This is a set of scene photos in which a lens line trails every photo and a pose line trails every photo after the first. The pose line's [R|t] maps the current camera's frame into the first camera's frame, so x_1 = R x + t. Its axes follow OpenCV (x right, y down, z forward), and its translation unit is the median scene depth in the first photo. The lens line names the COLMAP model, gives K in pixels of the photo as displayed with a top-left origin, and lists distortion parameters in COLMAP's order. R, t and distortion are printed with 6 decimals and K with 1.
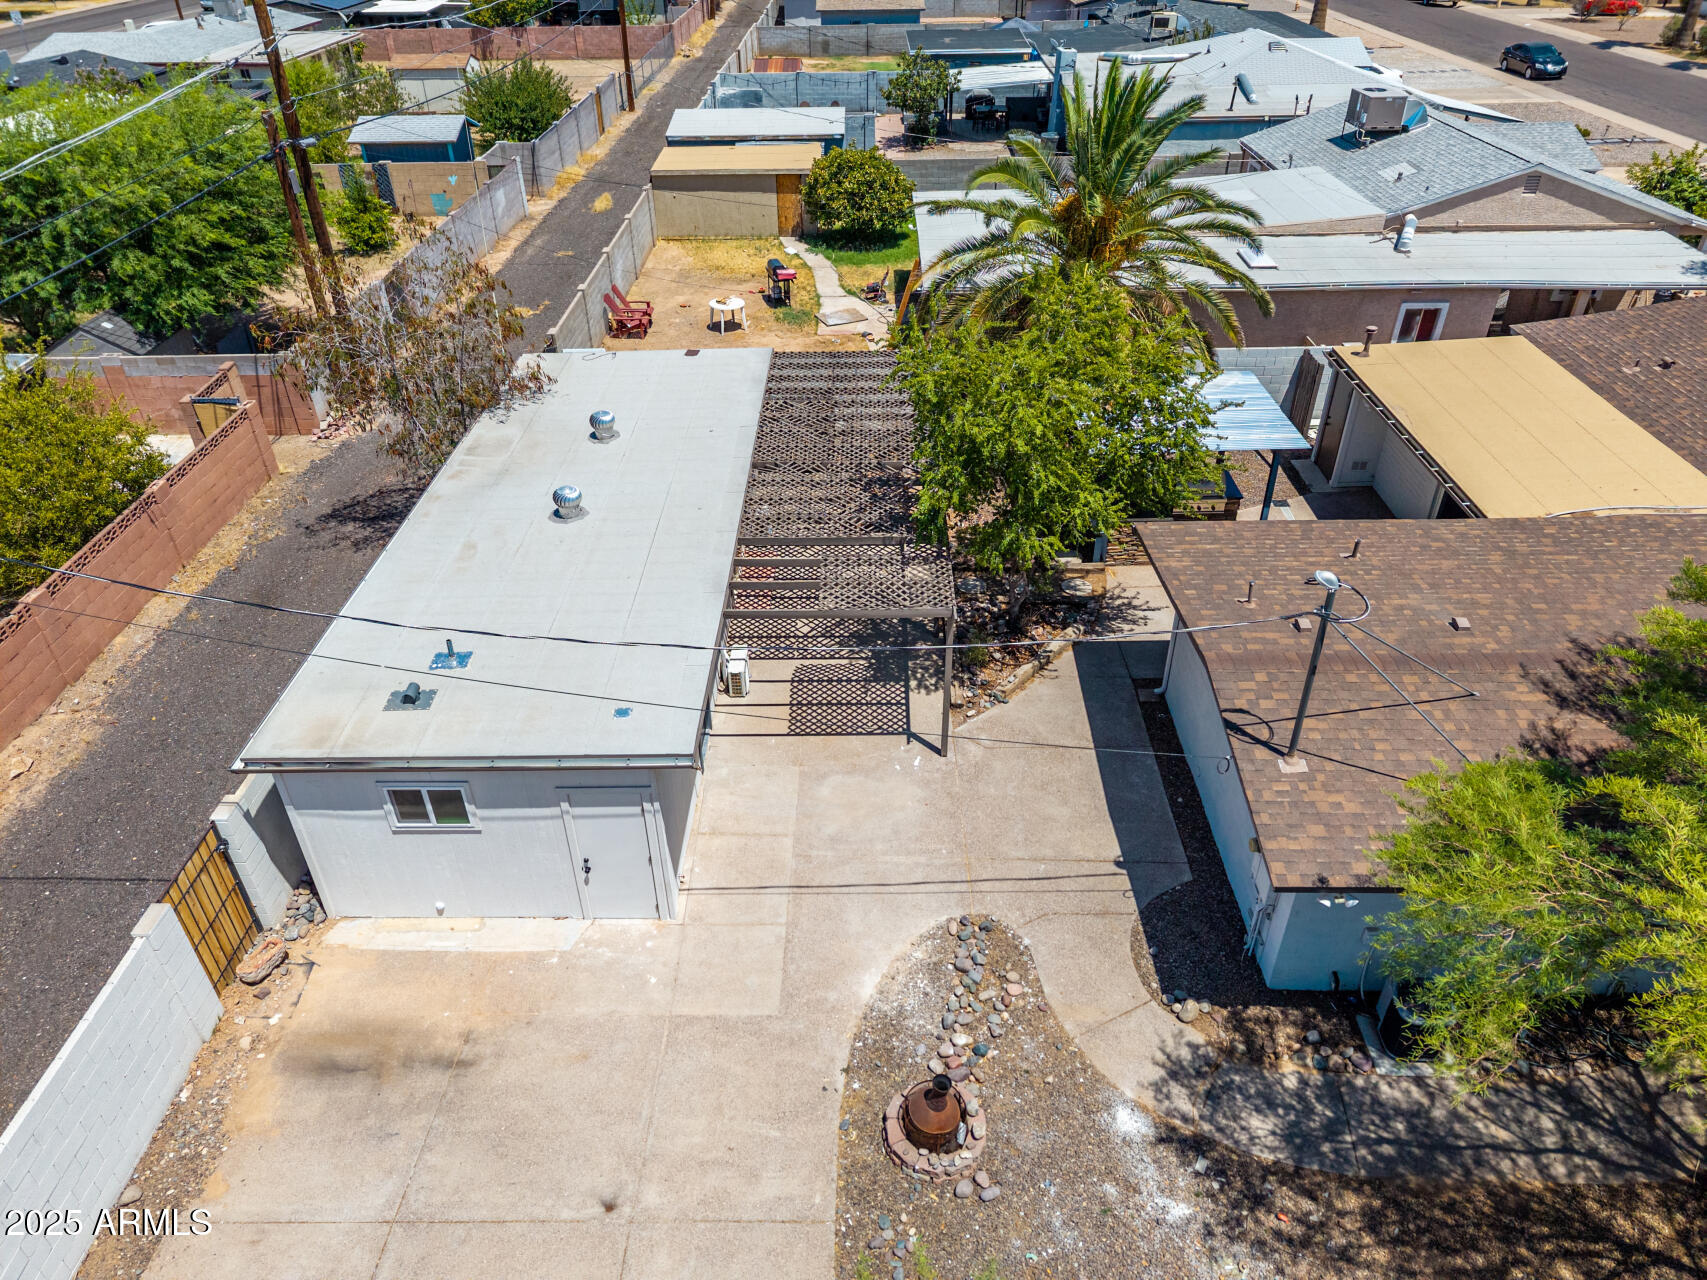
lens RADIAL K [[1147.9, 0, 853.5], [0, 1147.9, 640.0], [0, 0, 1]] dist [0.045742, -0.052152]
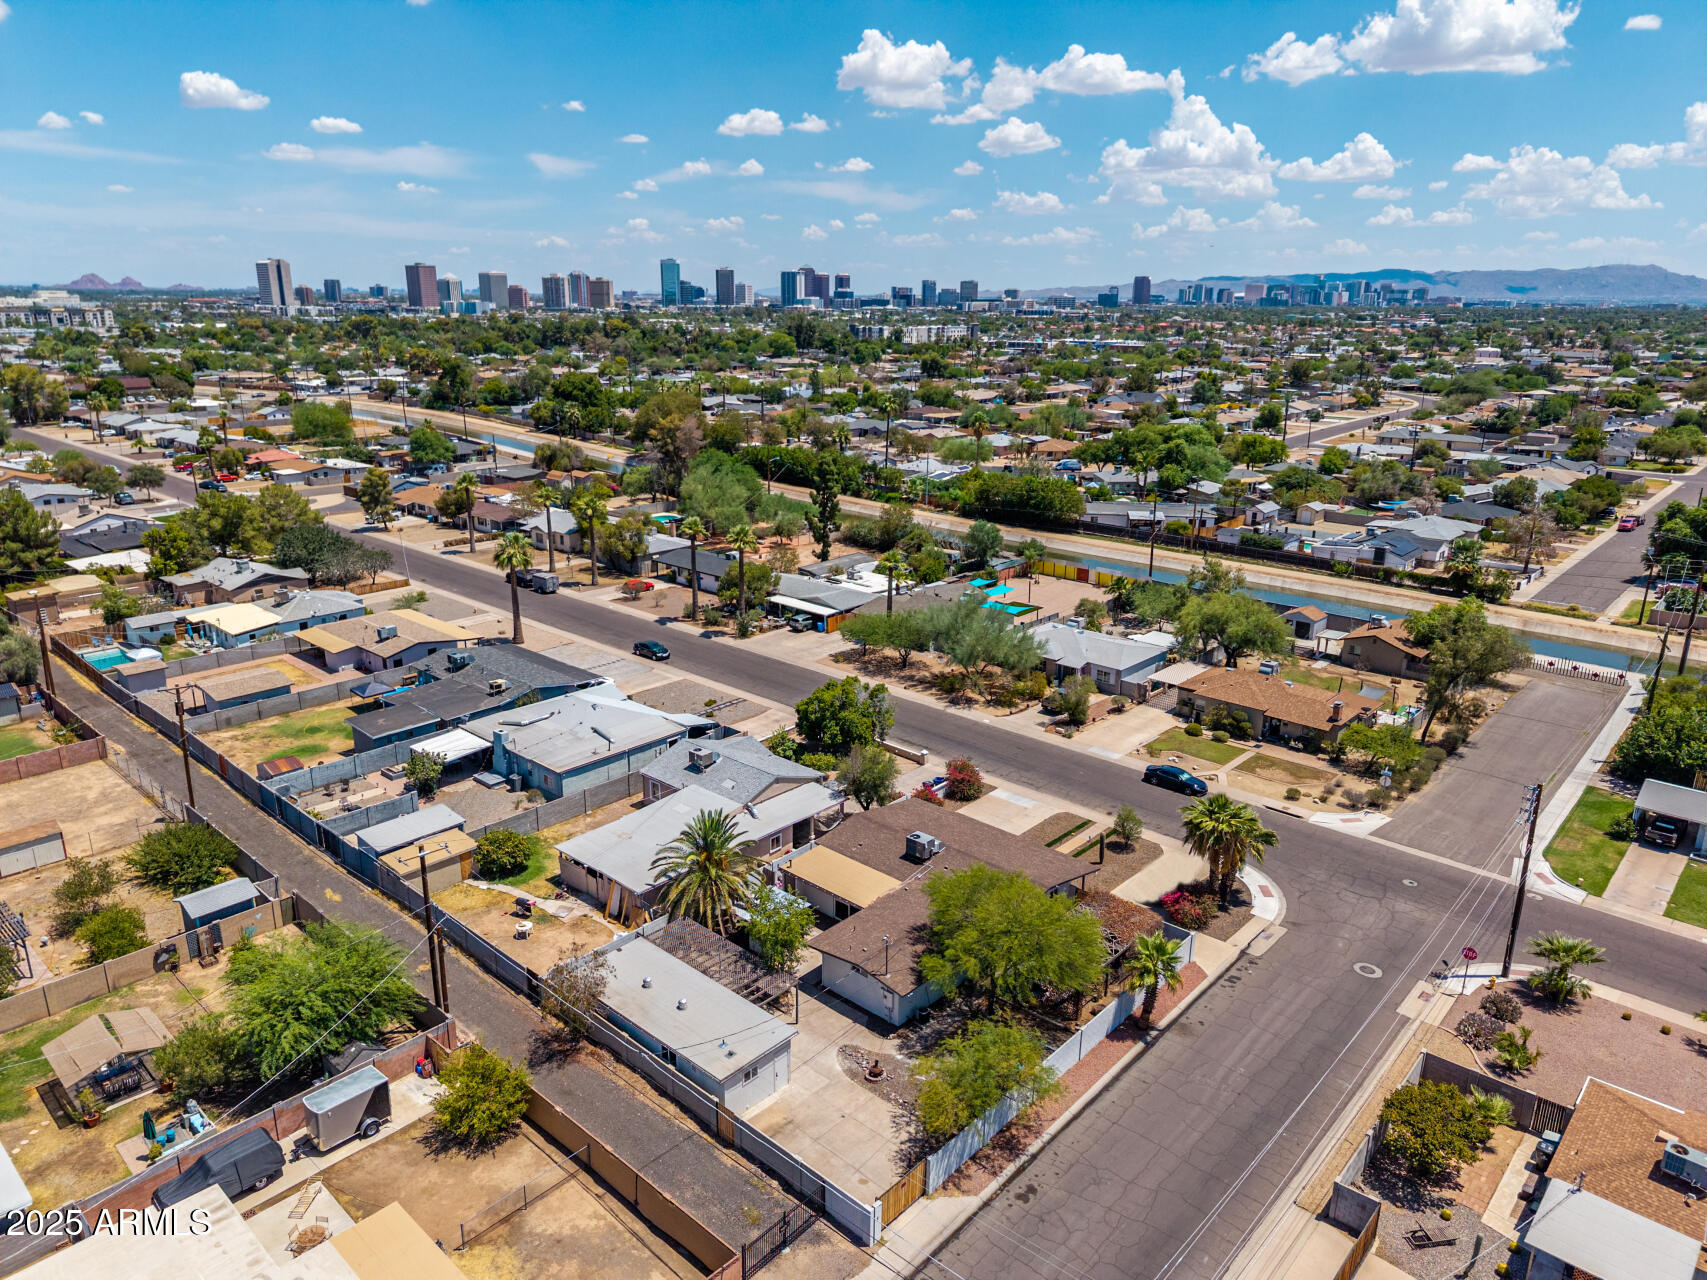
lens RADIAL K [[1147.9, 0, 853.5], [0, 1147.9, 640.0], [0, 0, 1]] dist [0.045742, -0.052152]
pose [[0.666221, -0.191250, 0.720814, -1.255004], [0.402447, 0.905935, -0.131599, -0.258347], [-0.627842, 0.377764, 0.680521, -1.183844]]
